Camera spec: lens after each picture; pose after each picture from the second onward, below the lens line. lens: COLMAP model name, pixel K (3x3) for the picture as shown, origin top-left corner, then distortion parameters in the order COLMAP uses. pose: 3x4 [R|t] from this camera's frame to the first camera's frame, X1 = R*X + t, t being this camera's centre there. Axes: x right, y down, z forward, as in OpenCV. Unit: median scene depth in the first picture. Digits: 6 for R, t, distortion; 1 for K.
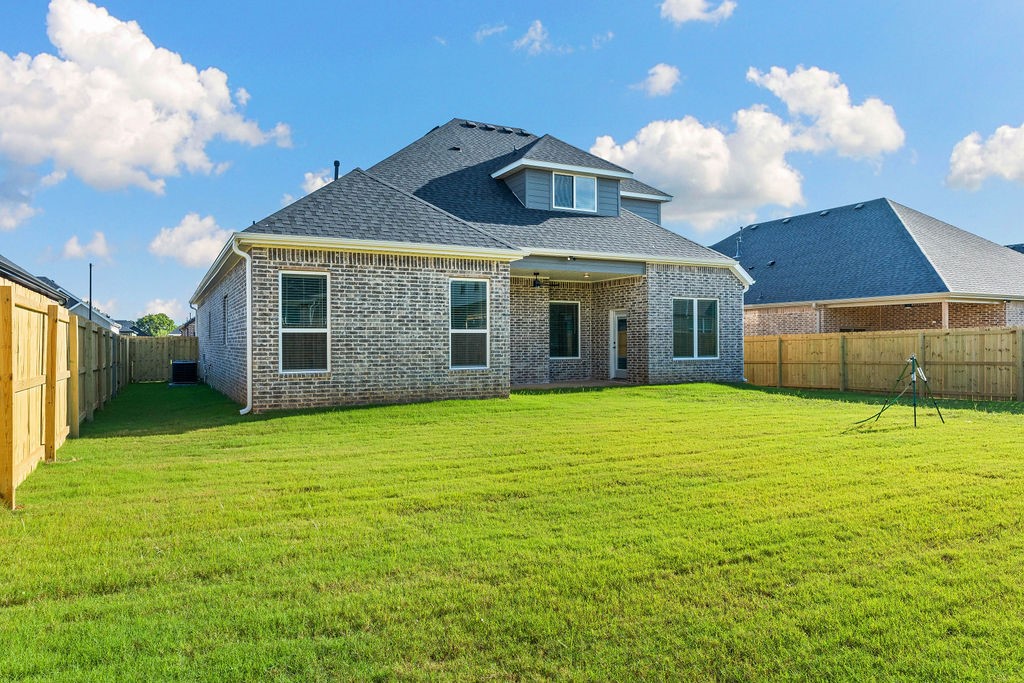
lens RADIAL K [[692.2, 0, 511.8], [0, 692.2, 340.9], [0, 0, 1]] dist [-0.000283, -0.000004]
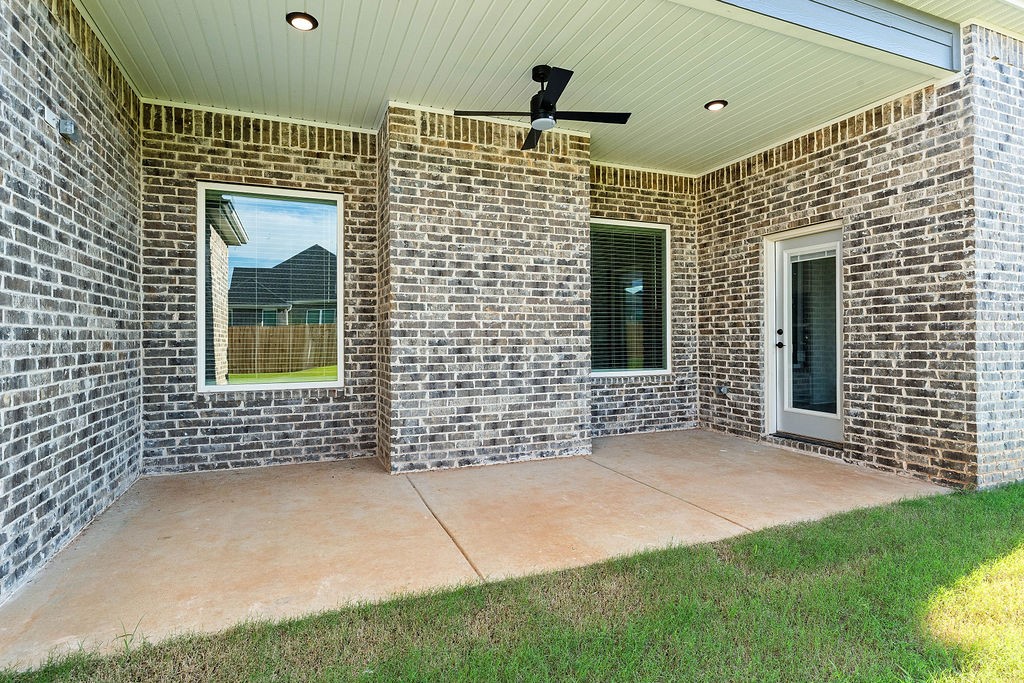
lens RADIAL K [[530.8, 0, 512.2], [0, 530.8, 339.9], [0, 0, 1]] dist [0.000952, 0.000054]
pose [[0.995894, -0.000566, -0.090527, 0.038904], [0.001219, 0.999974, 0.007161, 0.004753], [0.090520, -0.007241, 0.995868, 0.724517]]
